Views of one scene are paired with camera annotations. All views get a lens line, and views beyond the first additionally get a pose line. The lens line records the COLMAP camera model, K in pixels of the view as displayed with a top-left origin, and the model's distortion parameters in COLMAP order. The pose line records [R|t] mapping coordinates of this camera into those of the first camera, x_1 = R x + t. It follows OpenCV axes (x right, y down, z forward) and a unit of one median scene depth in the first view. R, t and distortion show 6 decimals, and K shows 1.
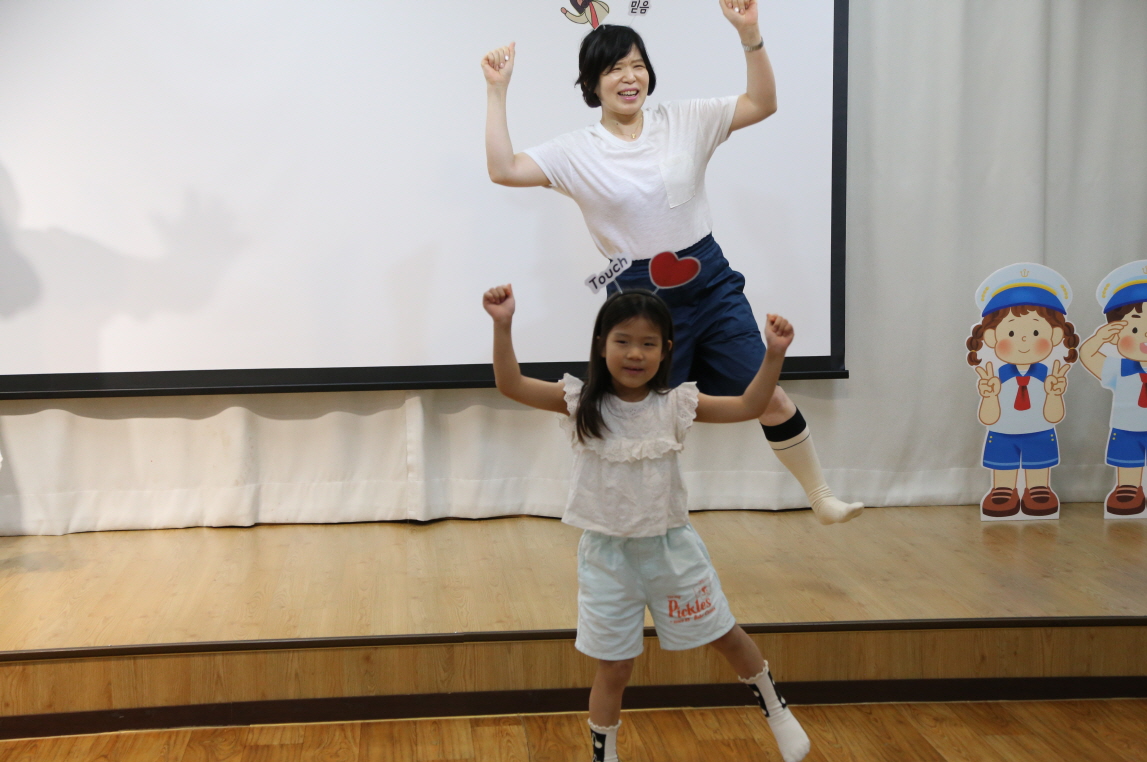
lens RADIAL K [[1943.5, 0, 575.6], [0, 1943.5, 380.4], [0, 0, 1]] dist [0.287566, -0.001497]
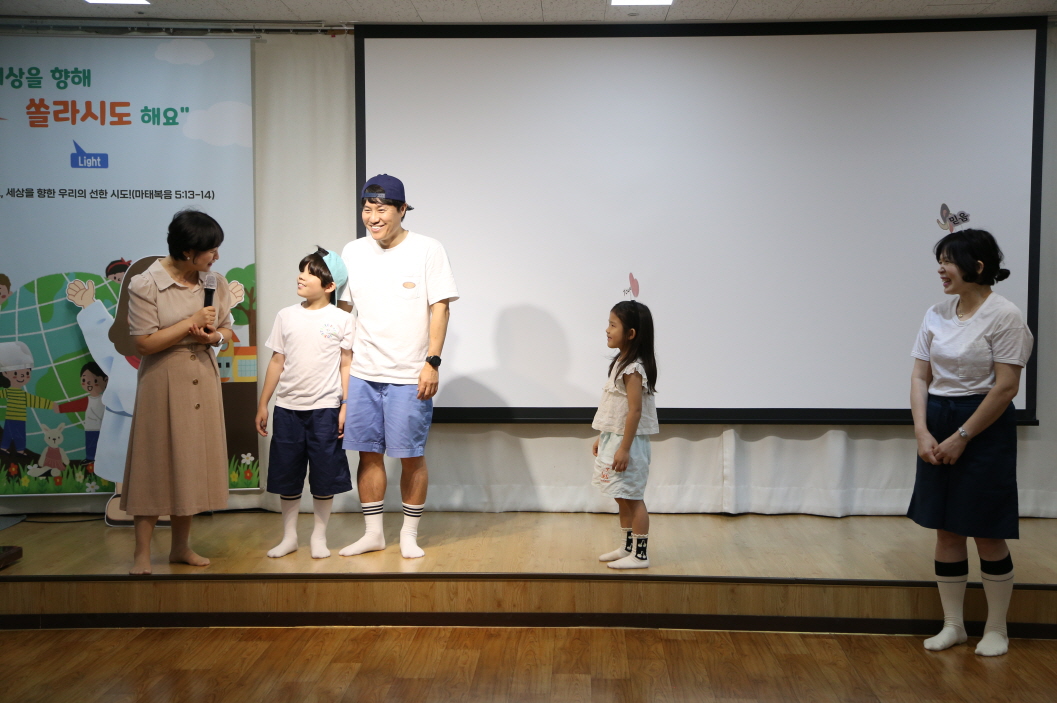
lens RADIAL K [[1594.0, 0, 529.1], [0, 1594.0, 351.1], [0, 0, 1]] dist [0.201089, 0.053364]
pose [[0.991829, 0.020570, -0.125907, -0.082888], [-0.027031, 0.998392, -0.049826, 0.013977], [0.124680, 0.052822, 0.990790, -0.229955]]
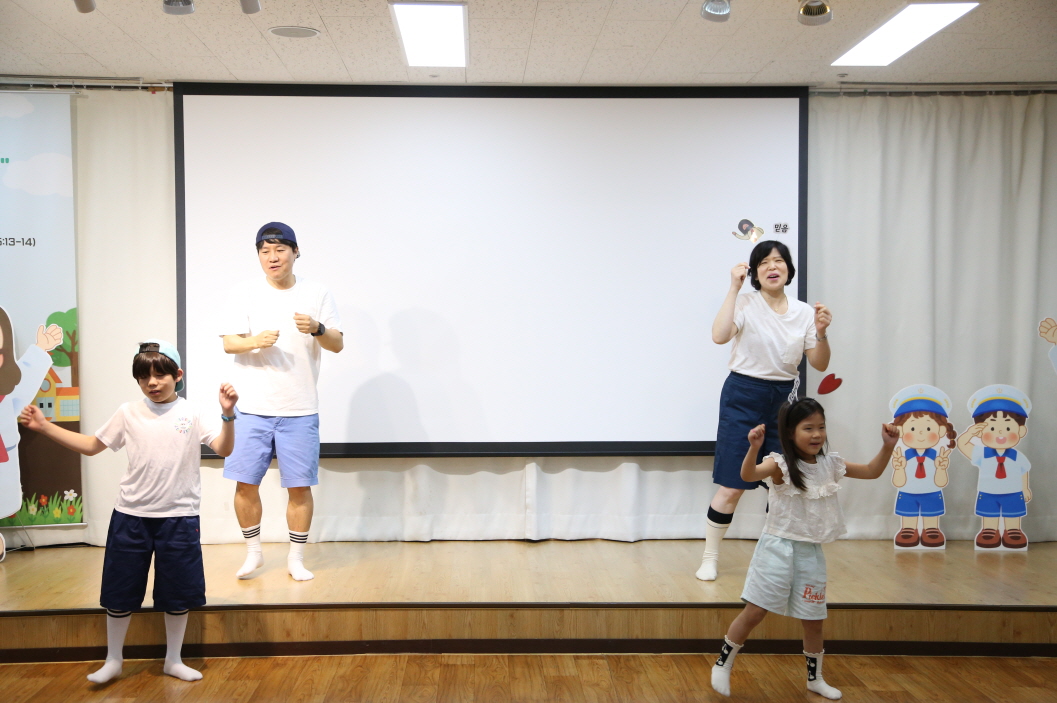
lens RADIAL K [[1410.1, 0, 521.4], [0, 1410.1, 357.5], [0, 0, 1]] dist [0.153308, 0.076070]
pose [[0.997869, 0.013825, -0.063760, -0.018630], [-0.018607, 0.997008, -0.075028, 0.010498], [0.062532, 0.076055, 0.995141, -0.156411]]
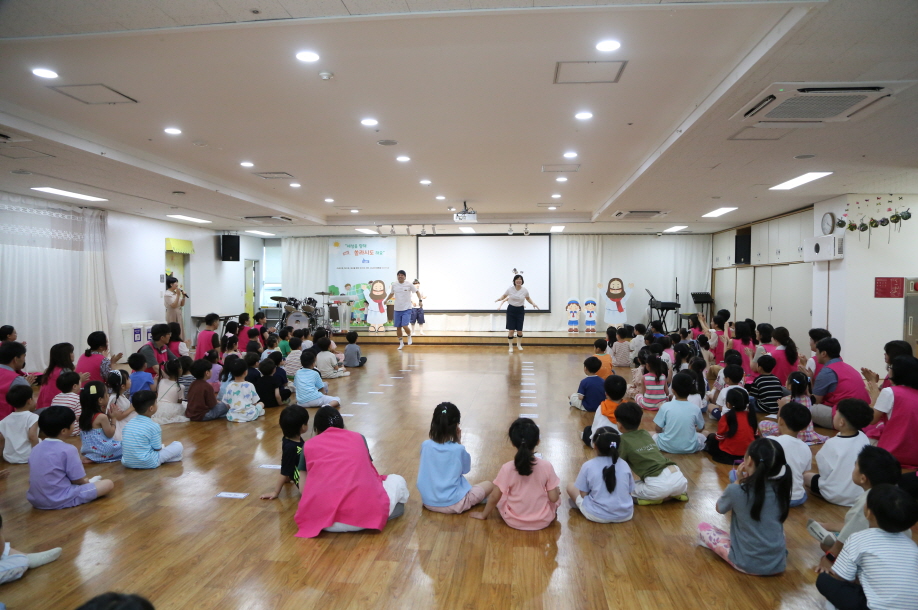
lens RADIAL K [[659.2, 0, 458.7], [0, 659.2, 311.1], [0, 0, 1]] dist [-0.109459, 0.071096]
pose [[0.979725, 0.018780, -0.199467, 0.296091], [-0.030135, 0.998084, -0.054042, 0.137014], [0.198070, 0.058957, 0.978413, -1.476171]]
